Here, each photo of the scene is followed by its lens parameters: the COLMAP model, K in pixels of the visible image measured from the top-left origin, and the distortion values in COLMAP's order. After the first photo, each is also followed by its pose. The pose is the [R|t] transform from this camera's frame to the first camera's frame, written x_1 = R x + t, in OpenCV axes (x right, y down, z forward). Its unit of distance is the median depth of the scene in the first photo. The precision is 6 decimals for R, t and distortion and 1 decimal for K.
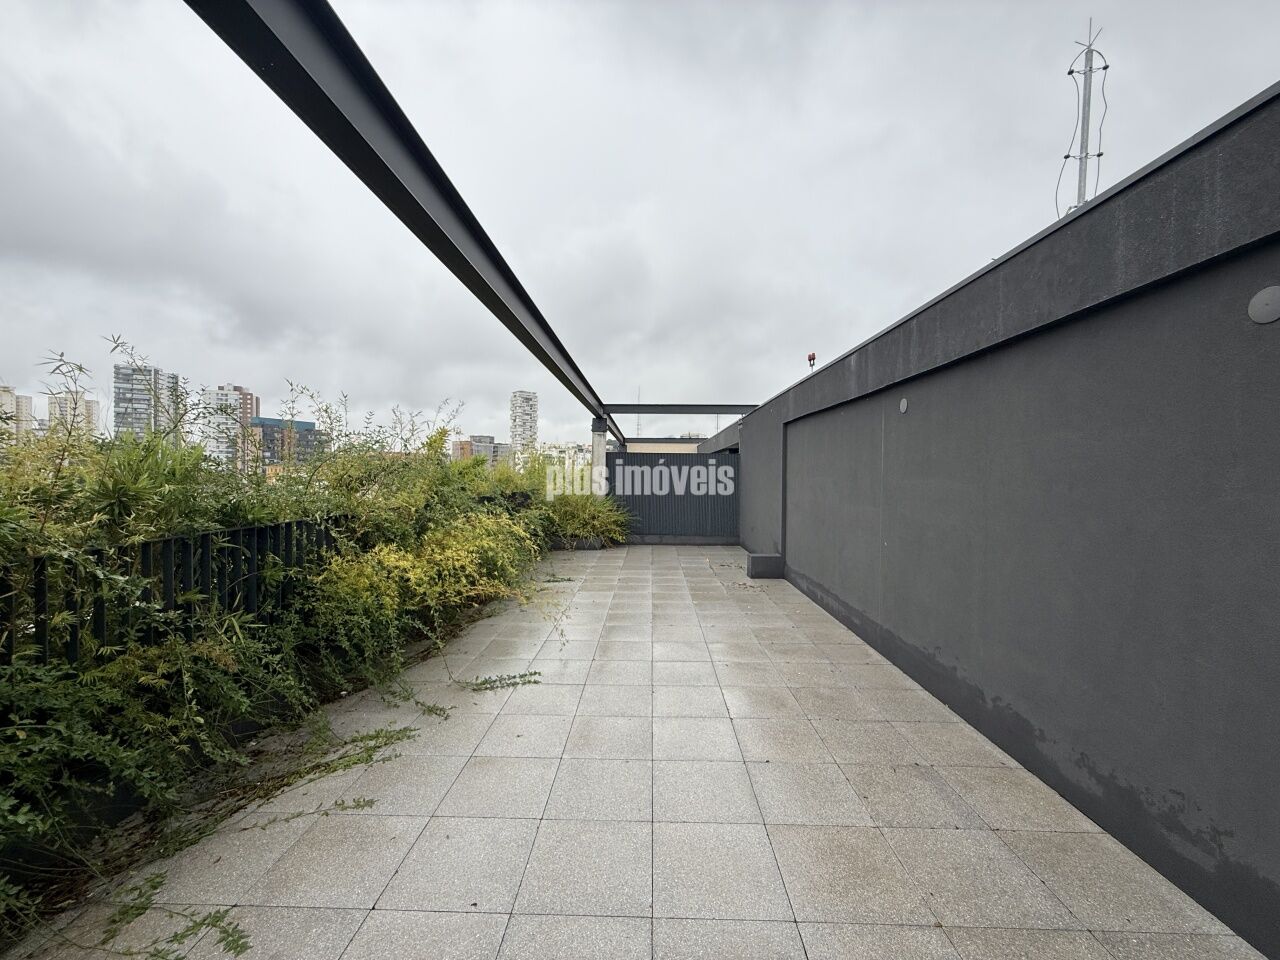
lens RADIAL K [[510.8, 0, 640.5], [0, 510.8, 482.5], [0, 0, 1]] dist [-0.002001, -0.000100]
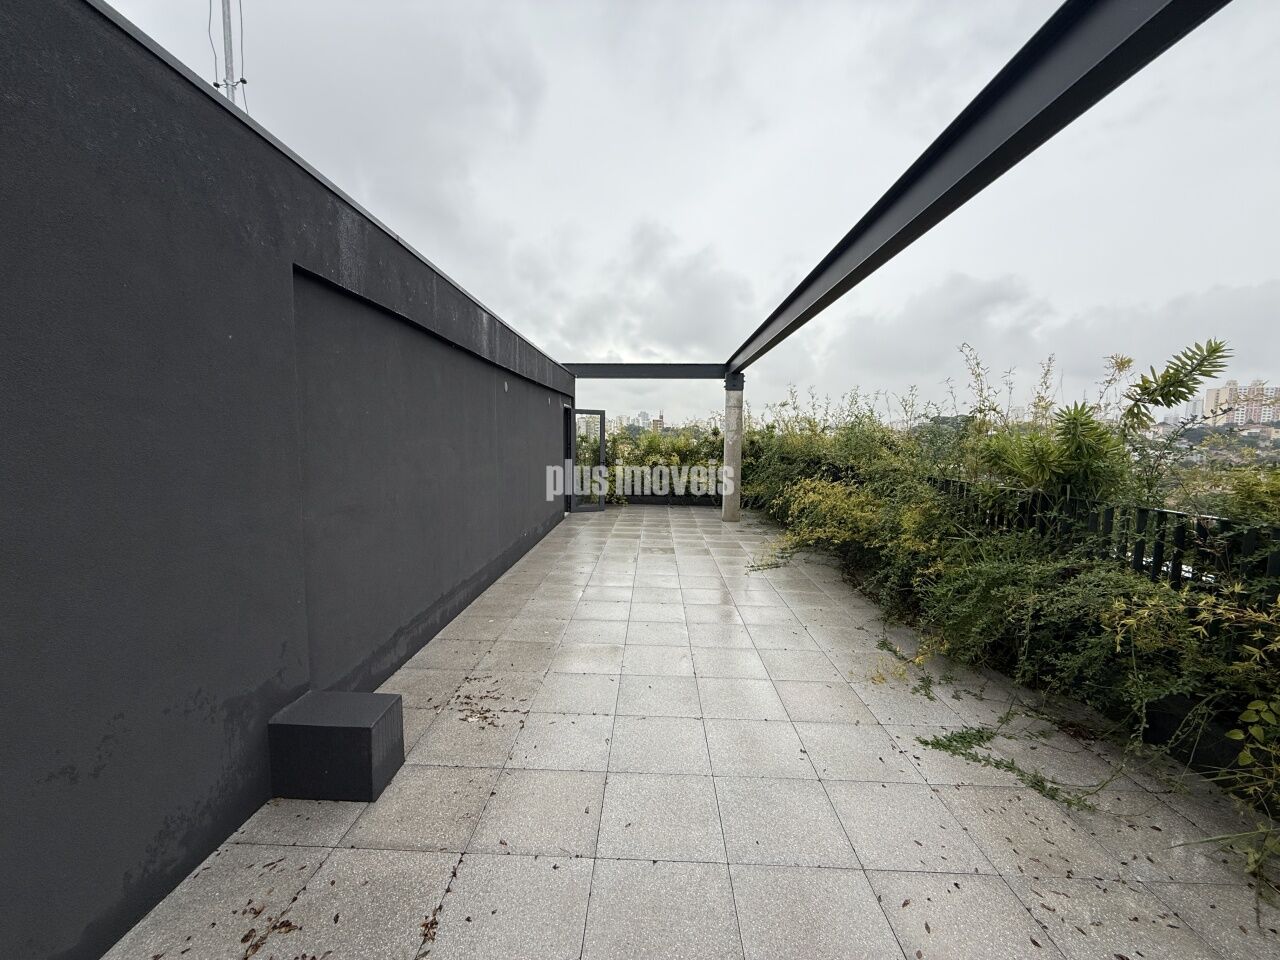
lens RADIAL K [[510.8, 0, 641.1], [0, 510.8, 483.0], [0, 0, 1]] dist [-0.002001, -0.000100]
pose [[-0.998380, -0.056878, -0.001133, 0.133140], [-0.056670, 0.992581, 0.107567, -0.033155], [-0.004993, 0.107457, -0.994197, 1.993355]]
